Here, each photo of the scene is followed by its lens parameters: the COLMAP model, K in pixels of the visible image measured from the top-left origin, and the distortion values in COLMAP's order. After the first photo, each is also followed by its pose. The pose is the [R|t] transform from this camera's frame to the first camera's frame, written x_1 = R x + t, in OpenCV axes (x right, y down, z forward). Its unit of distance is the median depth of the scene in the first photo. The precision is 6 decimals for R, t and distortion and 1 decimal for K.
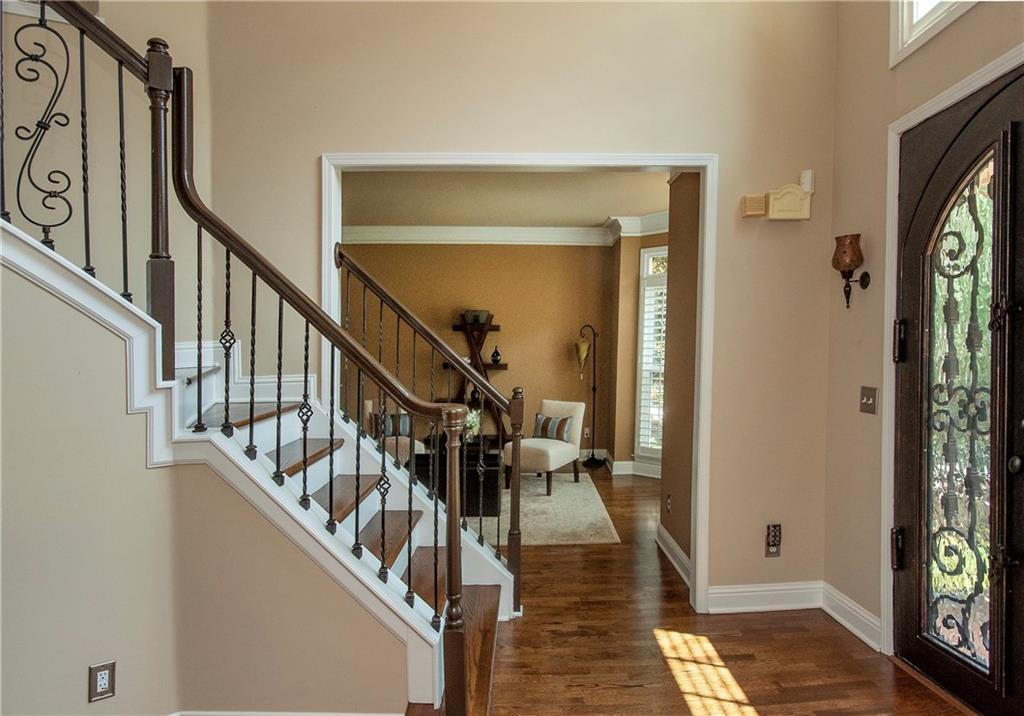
lens RADIAL K [[680.4, 0, 512.0], [0, 680.4, 358.0], [0, 0, 1]] dist [0.000110, -0.000026]
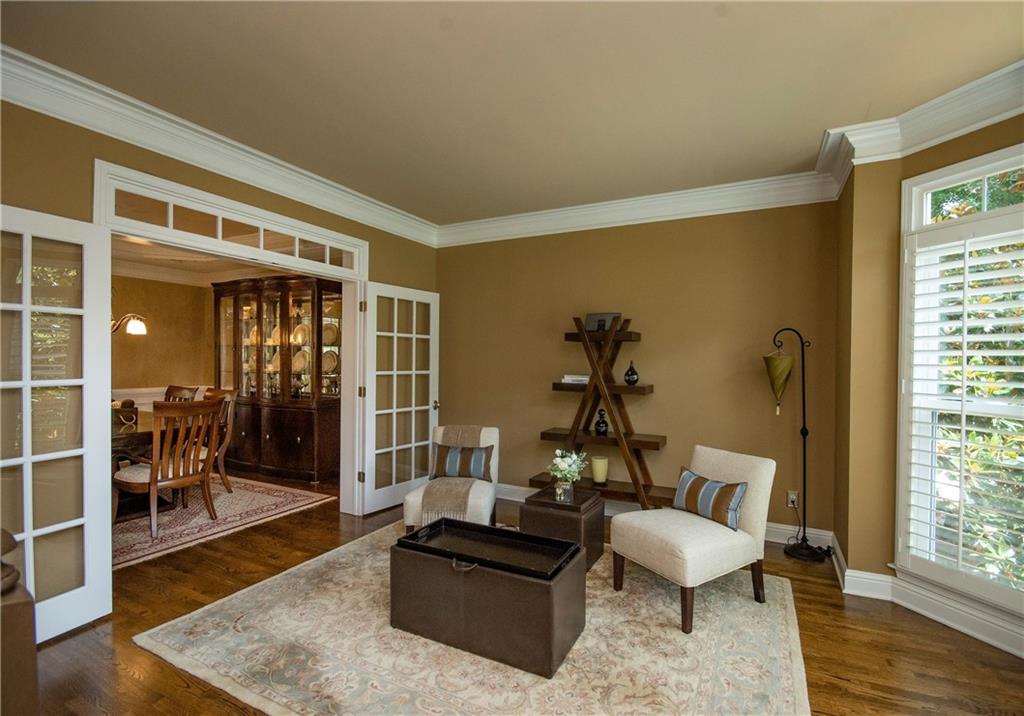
lens RADIAL K [[482.1, 0, 433.8], [0, 482.1, 350.5], [0, 0, 1]] dist [-0.000592, -0.000392]
pose [[0.834043, -0.009690, -0.551615, 0.088275], [-0.017607, 0.998869, -0.044169, -0.002865], [0.551419, 0.046551, 0.832929, 0.479676]]
